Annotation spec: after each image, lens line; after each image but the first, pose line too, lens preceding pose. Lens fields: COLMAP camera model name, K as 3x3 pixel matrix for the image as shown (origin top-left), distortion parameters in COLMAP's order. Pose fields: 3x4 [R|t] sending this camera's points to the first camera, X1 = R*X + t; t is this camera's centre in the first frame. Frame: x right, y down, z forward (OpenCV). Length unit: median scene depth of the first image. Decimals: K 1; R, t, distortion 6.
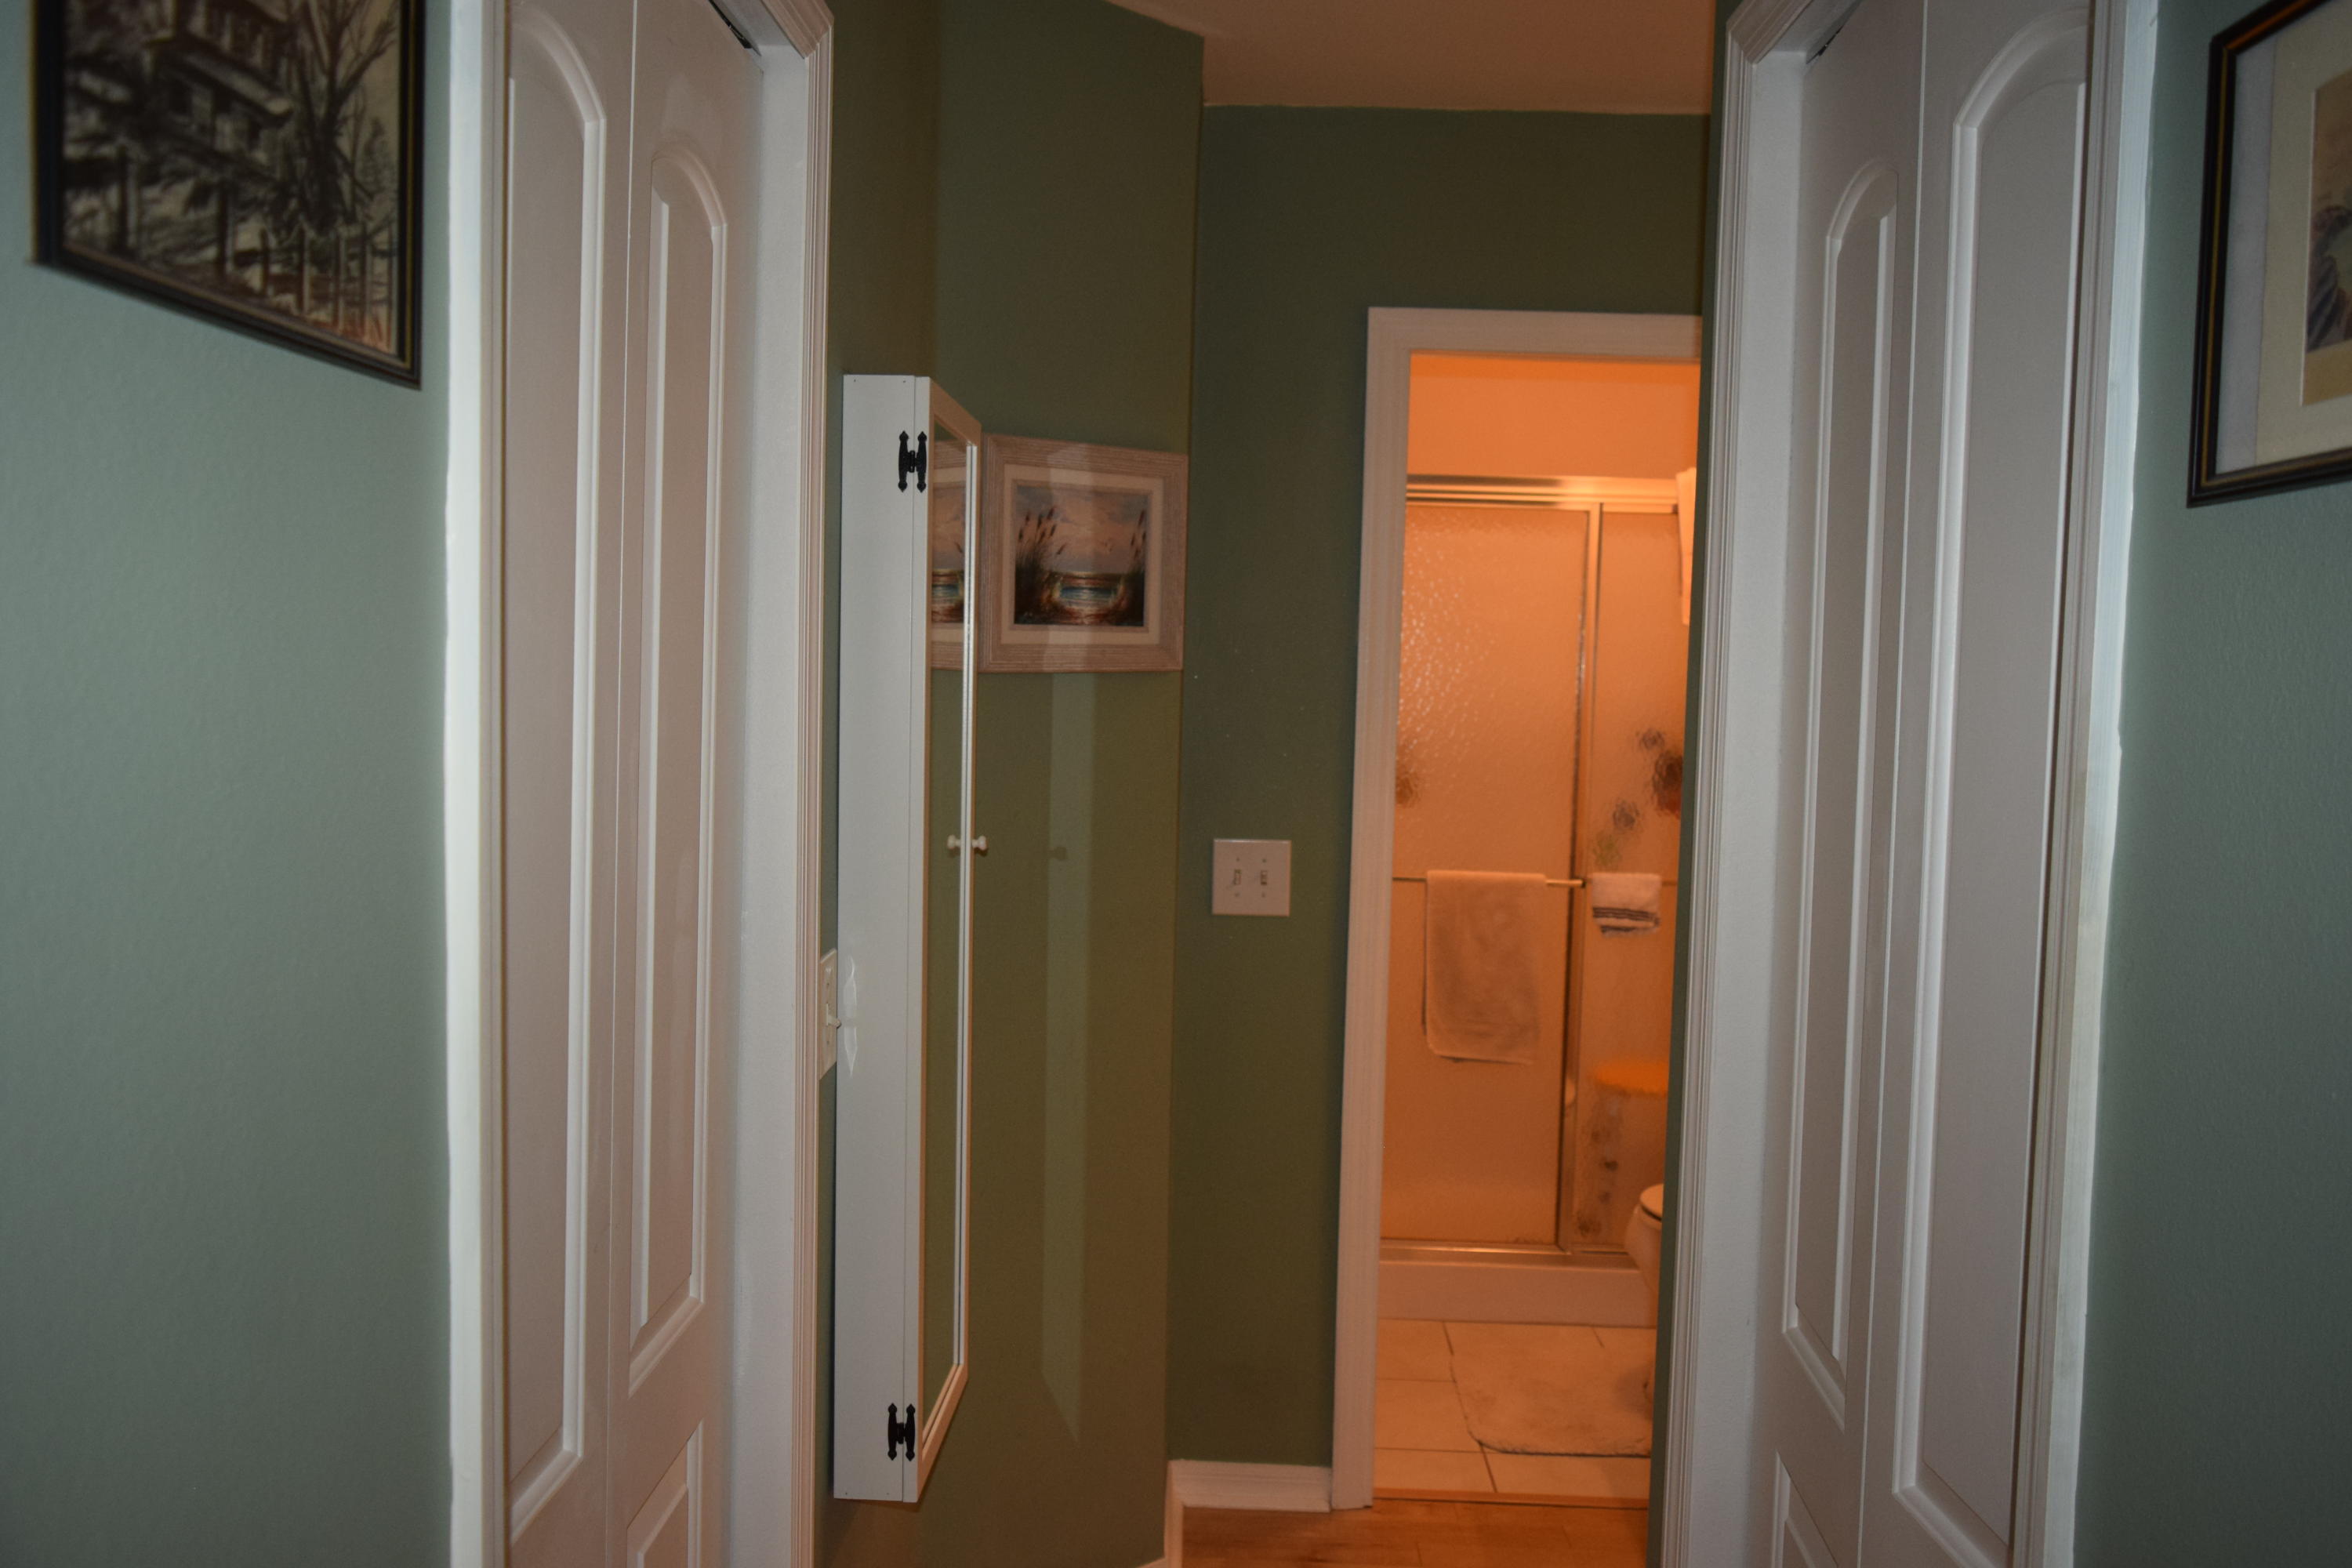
lens RADIAL K [[1838.9, 0, 1167.0], [0, 1838.9, 779.5], [0, 0, 1]] dist [-0.011858, 0.009506]
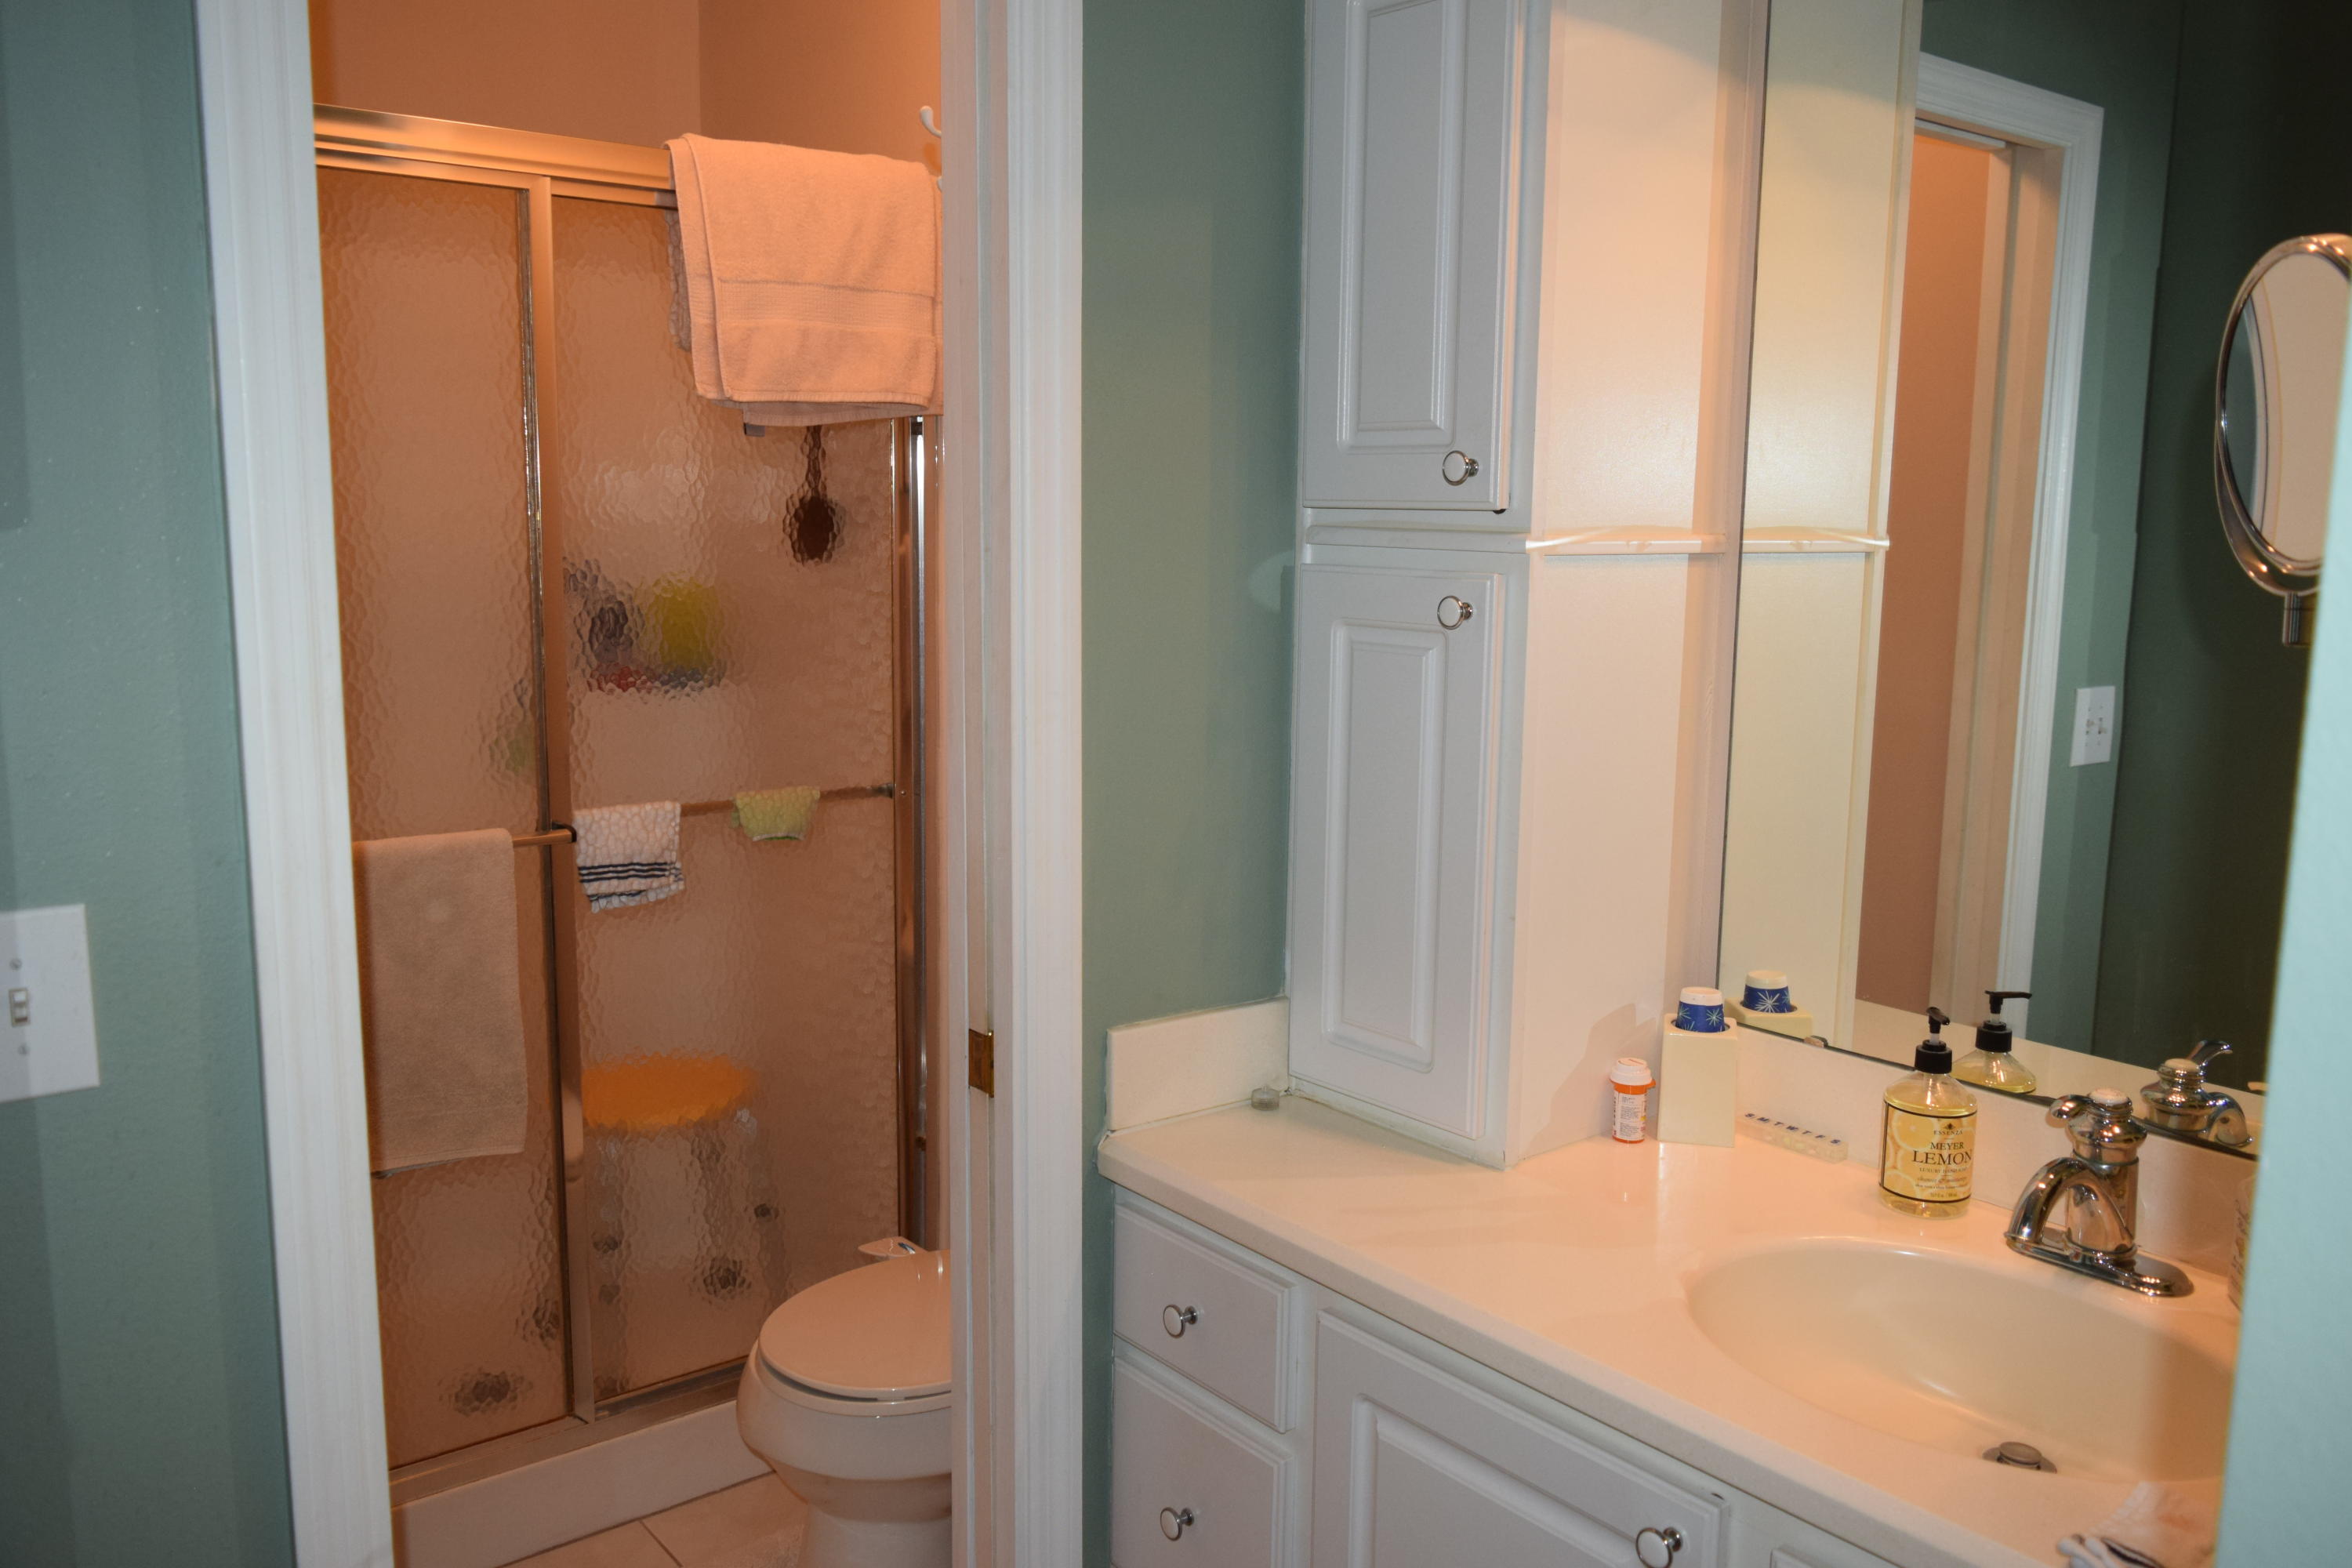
lens RADIAL K [[1838.9, 0, 1167.0], [0, 1838.9, 779.5], [0, 0, 1]] dist [-0.011858, 0.009506]
pose [[0.762217, -0.116220, 0.636804, -0.004300], [0.051065, 0.991480, 0.119829, -0.033125], [-0.645305, -0.058818, 0.761658, 0.630940]]
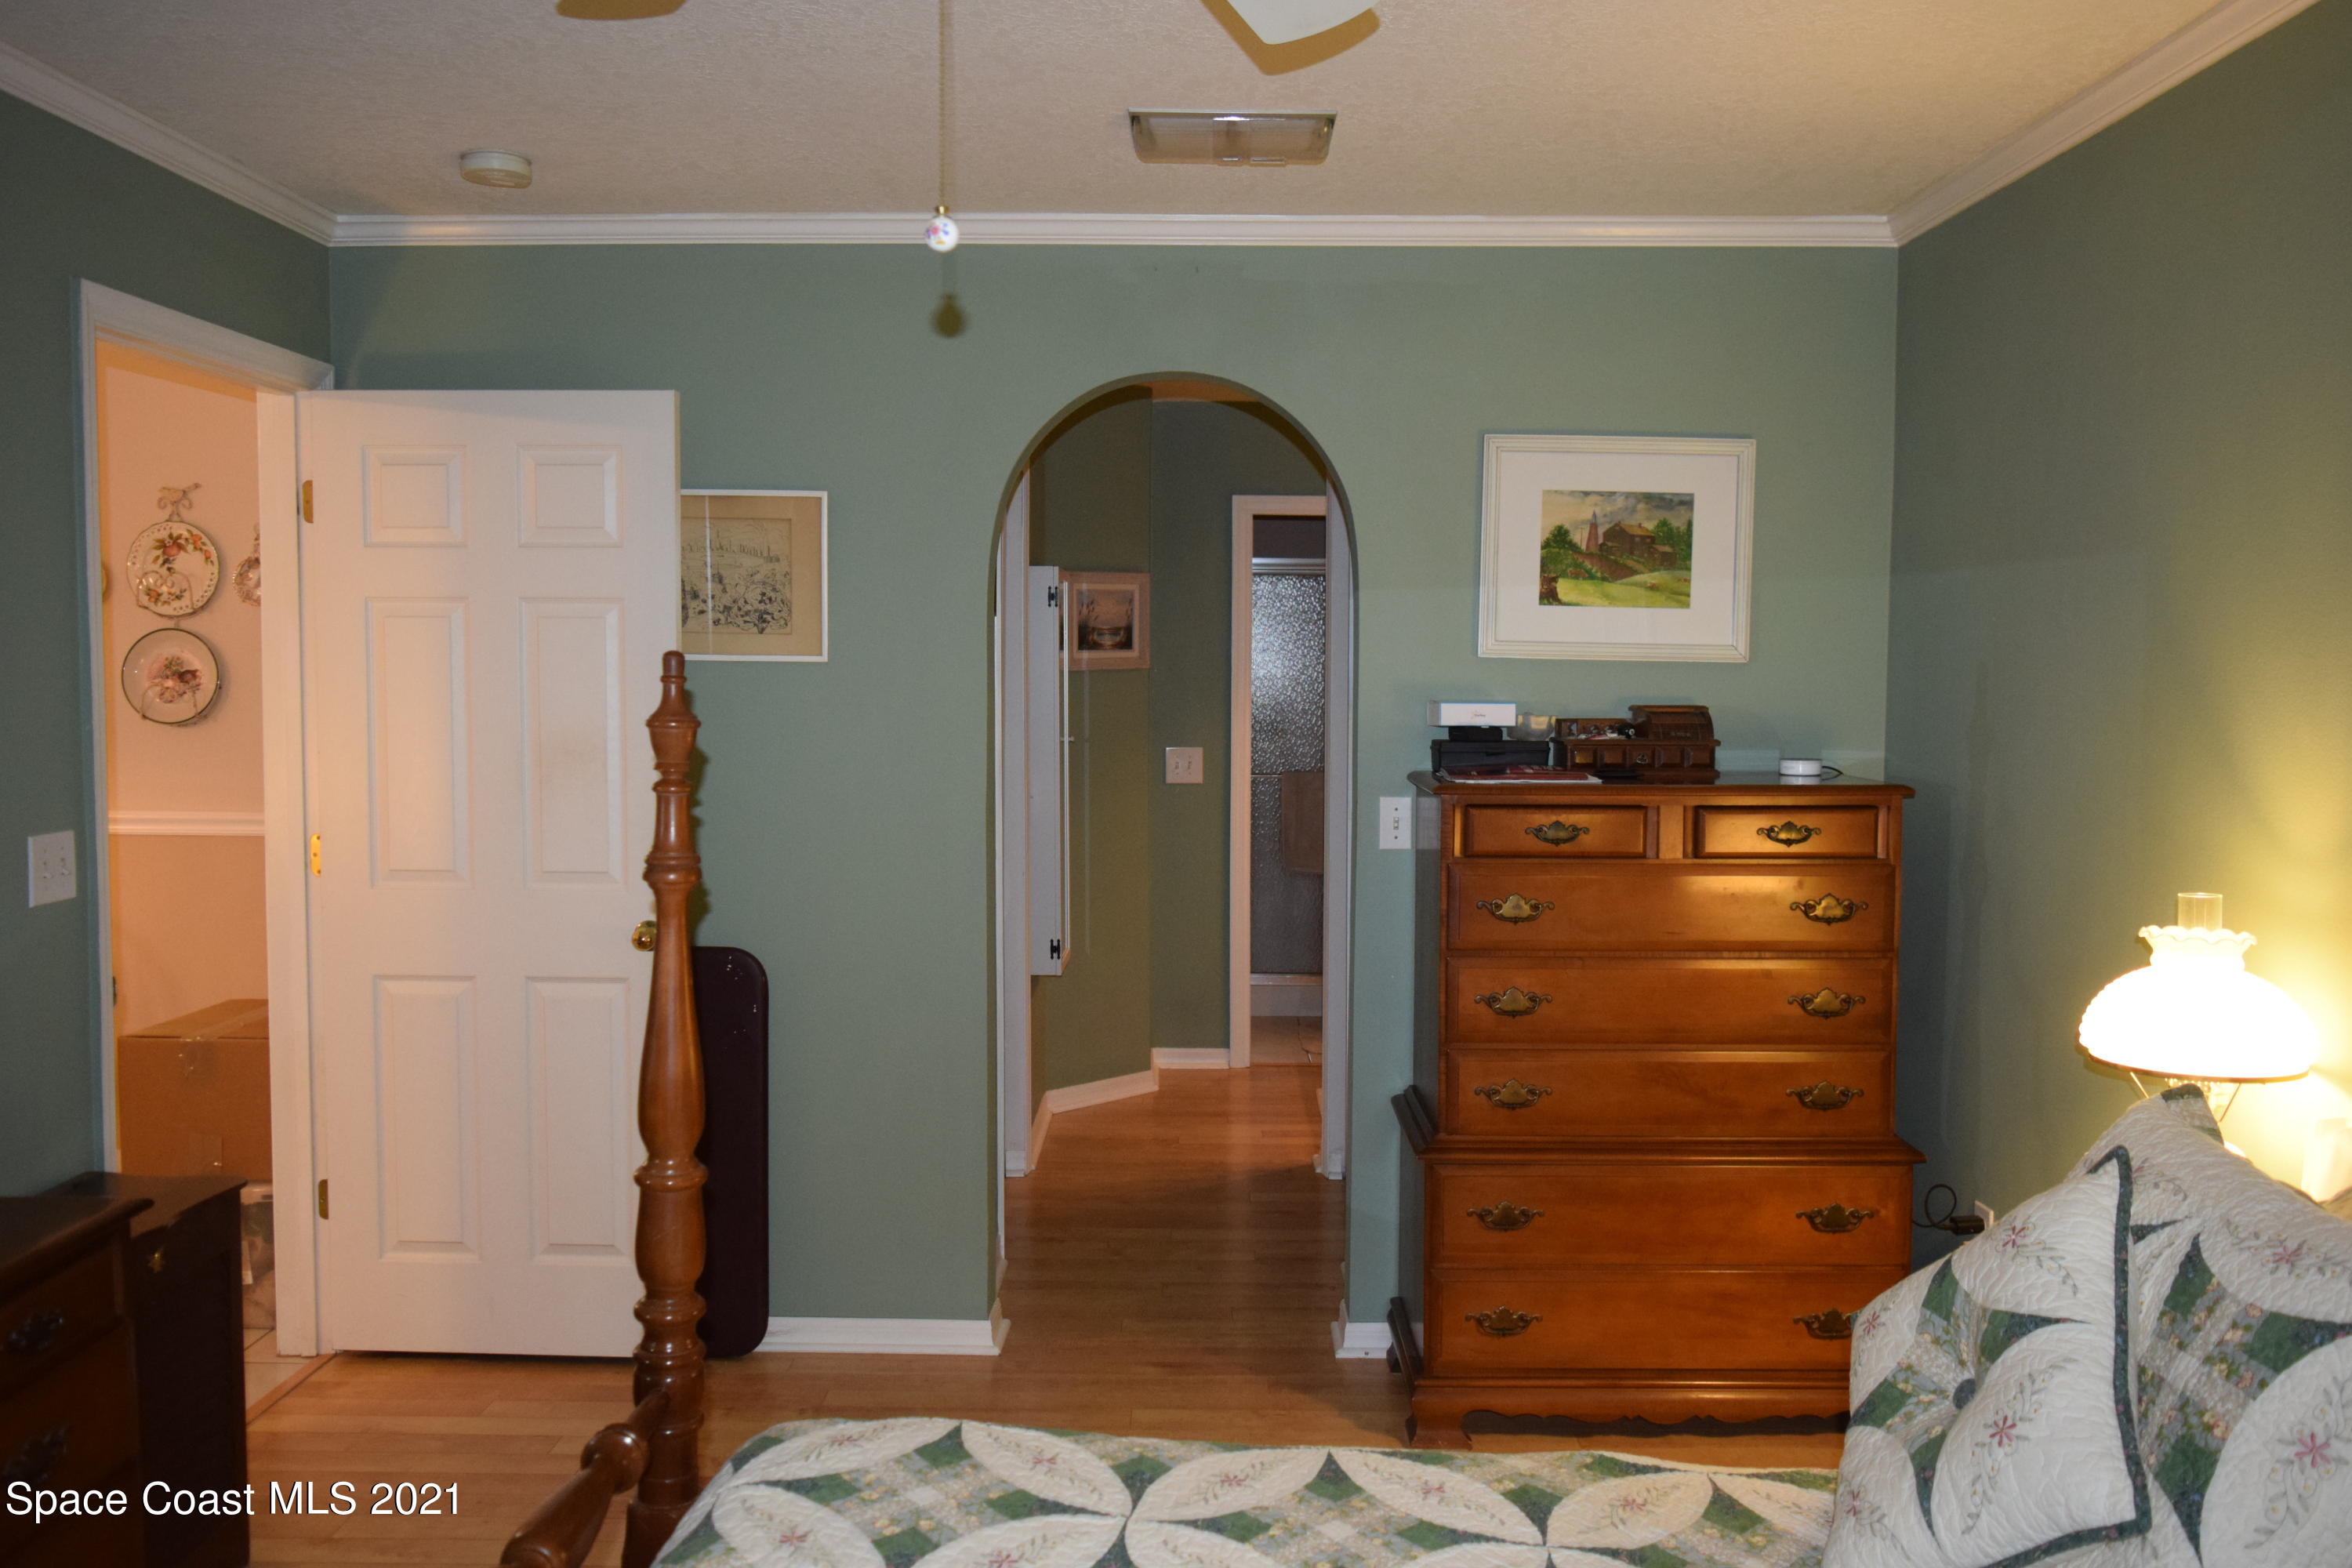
lens RADIAL K [[1838.9, 0, 1167.0], [0, 1838.9, 779.5], [0, 0, 1]] dist [-0.011858, 0.009506]
pose [[0.999389, -0.025876, 0.023494, -0.027548], [0.025899, 0.999664, -0.000659, 0.081271], [-0.023469, 0.001267, 0.999724, -1.287444]]
